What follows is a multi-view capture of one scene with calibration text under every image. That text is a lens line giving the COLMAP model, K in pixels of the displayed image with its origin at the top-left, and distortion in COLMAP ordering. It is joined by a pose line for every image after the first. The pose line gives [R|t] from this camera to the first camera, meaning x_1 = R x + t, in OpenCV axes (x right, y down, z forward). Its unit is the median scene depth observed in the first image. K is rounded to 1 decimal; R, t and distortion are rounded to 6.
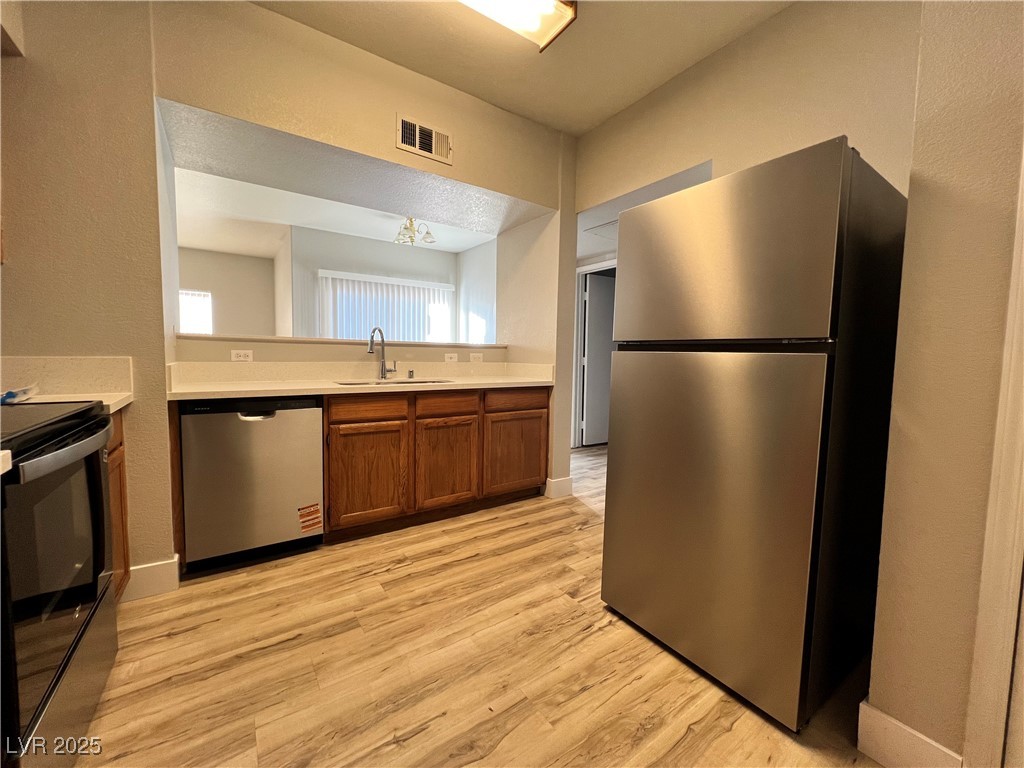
lens RADIAL K [[408.6, 0, 510.4], [0, 408.6, 384.1], [0, 0, 1]] dist [-0.002000, 0.001142]
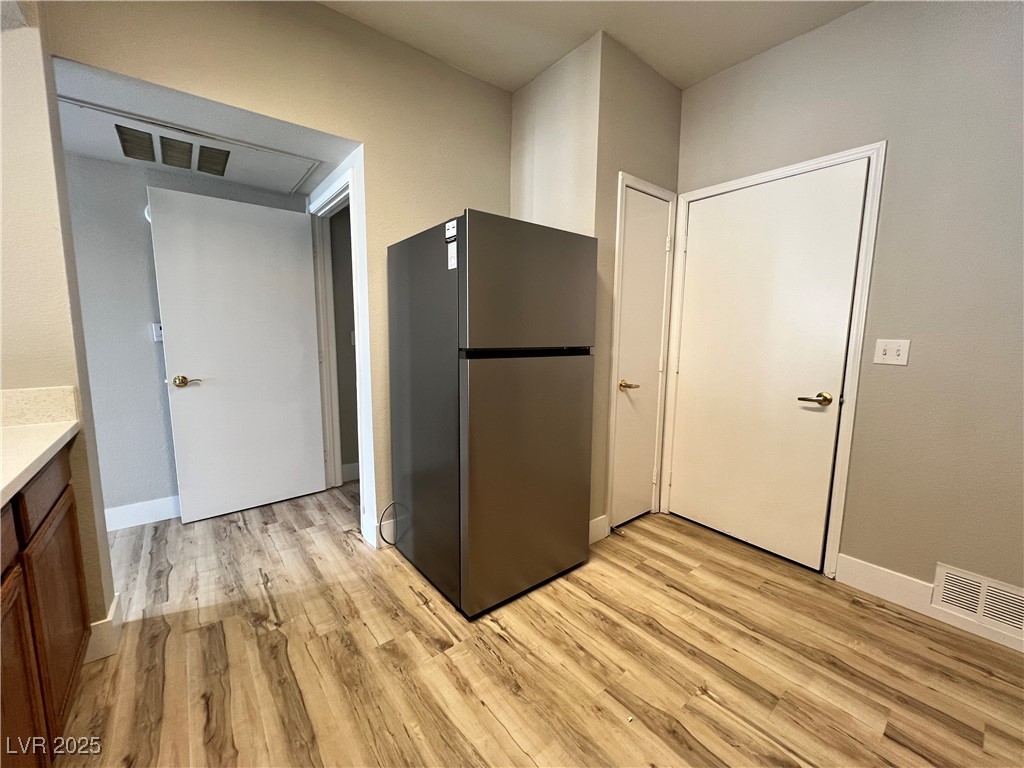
lens RADIAL K [[408.6, 0, 507.3], [0, 408.6, 386.2], [0, 0, 1]] dist [-0.002000, 0.001142]
pose [[-0.068140, -0.151097, 0.986168, -0.755261], [0.059748, 0.986073, 0.155211, -0.179657], [-0.995885, 0.069498, -0.058163, 1.072923]]
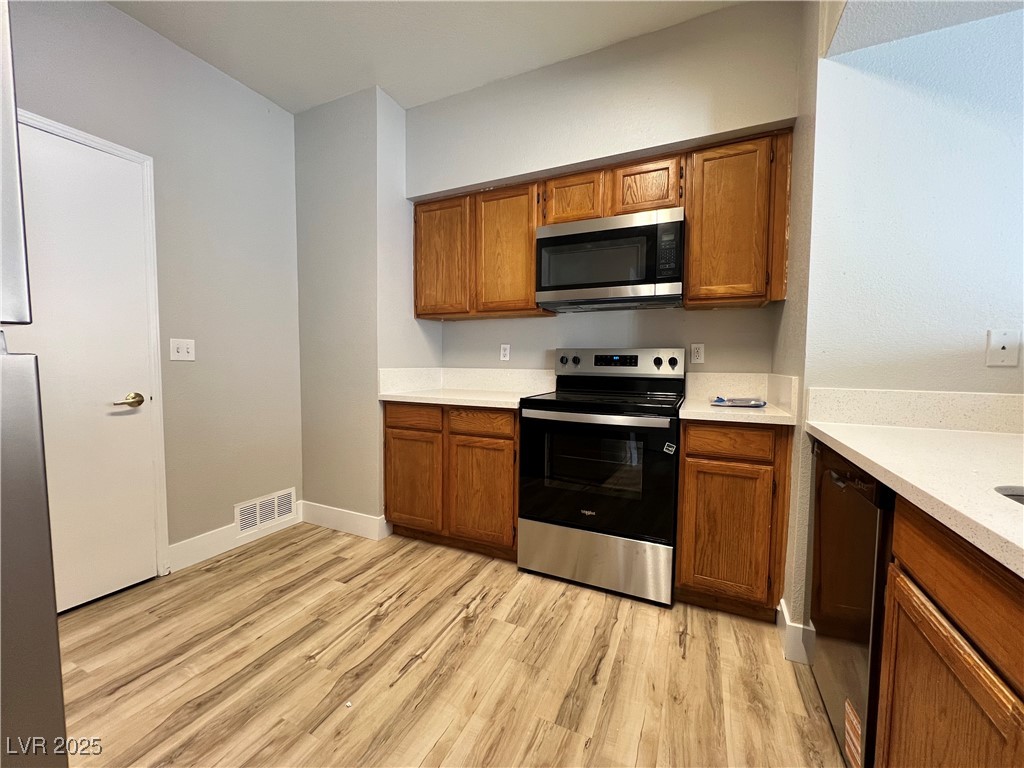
lens RADIAL K [[408.6, 0, 513.7], [0, 408.6, 382.5], [0, 0, 1]] dist [-0.002000, 0.001142]
pose [[-0.860137, 0.003859, -0.510049, 0.096003], [-0.059108, 0.992480, 0.107186, -0.131423], [0.506627, 0.122343, -0.853441, 1.639047]]
